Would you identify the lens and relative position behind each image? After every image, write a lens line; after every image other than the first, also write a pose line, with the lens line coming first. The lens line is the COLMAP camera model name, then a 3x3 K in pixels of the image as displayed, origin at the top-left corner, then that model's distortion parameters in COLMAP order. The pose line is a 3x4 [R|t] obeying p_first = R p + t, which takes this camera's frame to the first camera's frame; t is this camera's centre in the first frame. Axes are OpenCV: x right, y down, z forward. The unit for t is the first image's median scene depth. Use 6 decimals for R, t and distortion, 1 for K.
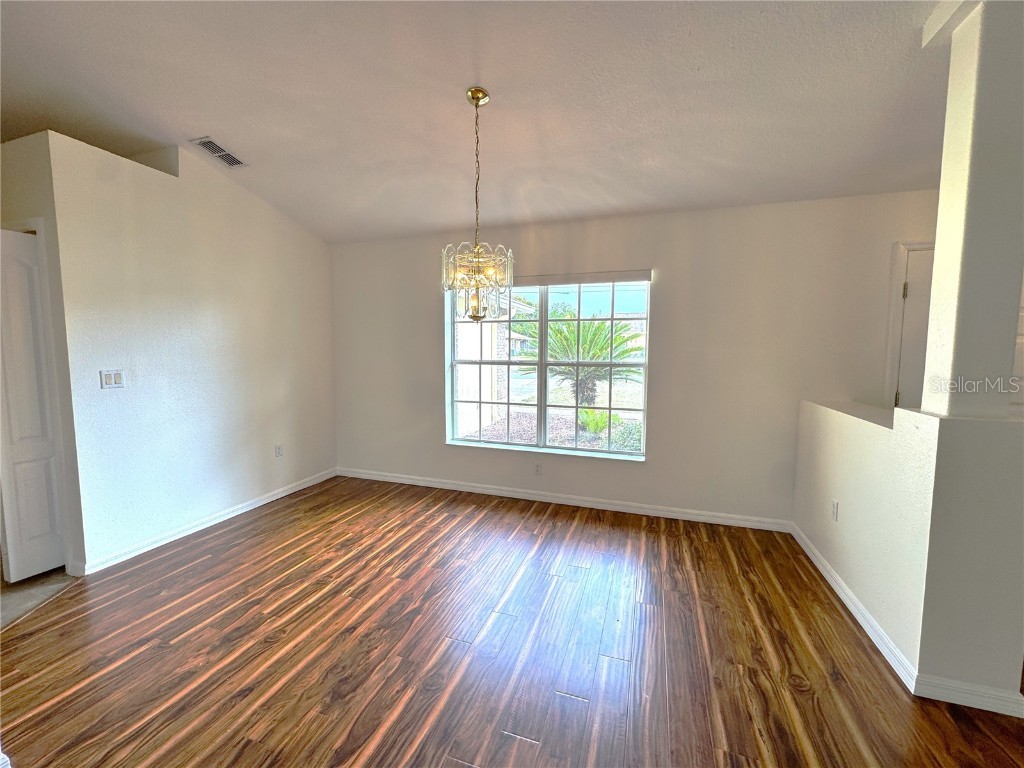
lens RADIAL K [[410.6, 0, 512.6], [0, 410.6, 381.6], [0, 0, 1]] dist [-0.000918, 0.000394]
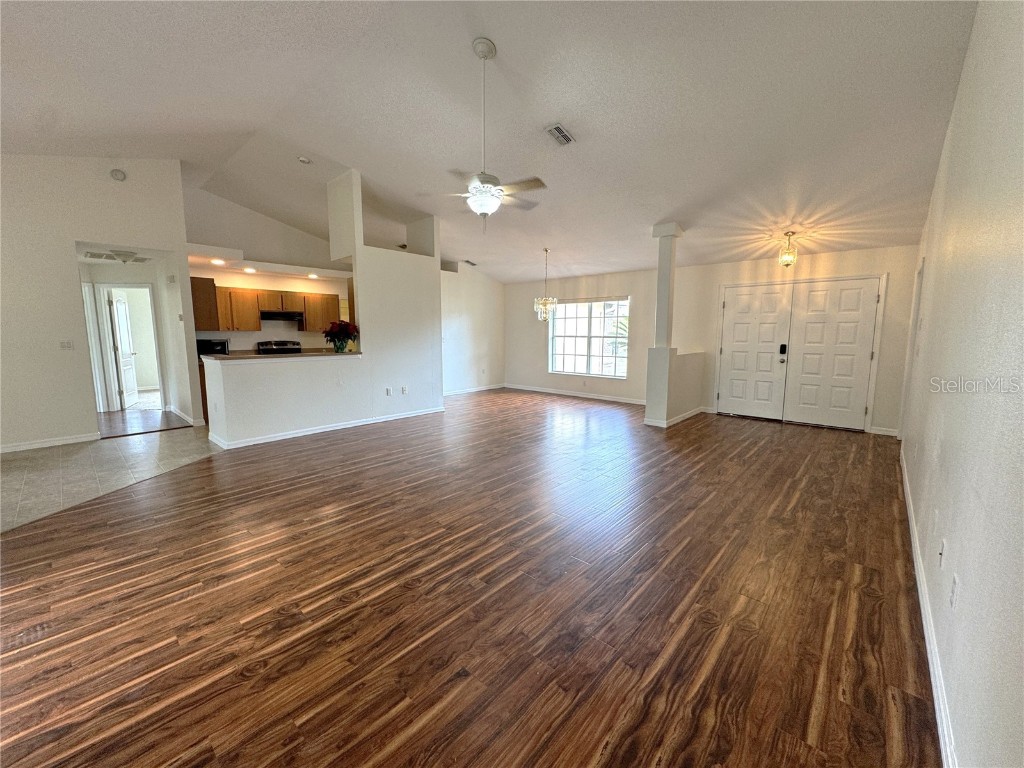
lens RADIAL K [[410.6, 0, 512.2], [0, 410.6, 383.4], [0, 0, 1]] dist [-0.000918, 0.000394]
pose [[0.920268, 0.045999, -0.388576, 0.583736], [-0.027586, 0.998222, 0.052835, 0.106031], [0.390316, -0.037903, 0.919901, -1.273088]]
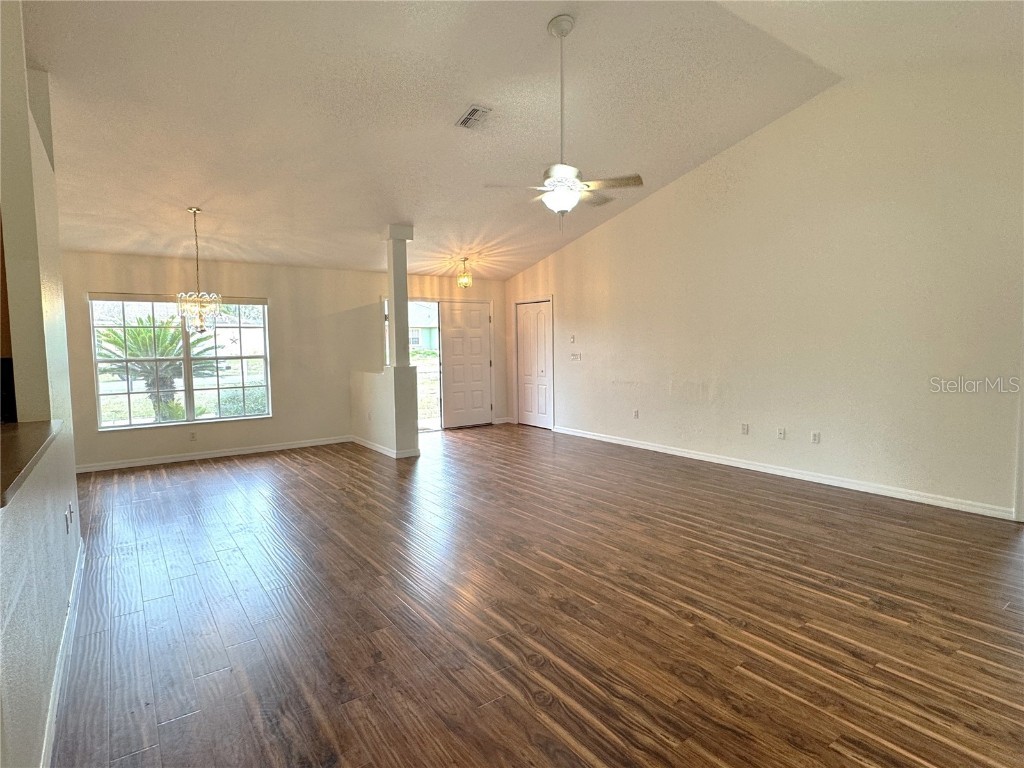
lens RADIAL K [[545.1, 0, 514.9], [0, 545.1, 384.4], [0, 0, 1]] dist [-0.001470, 0.002570]
pose [[0.572866, -0.074155, 0.816288, -0.804813], [0.074930, 0.996467, 0.037939, 0.057162], [-0.816217, 0.039431, 0.576398, -0.942199]]
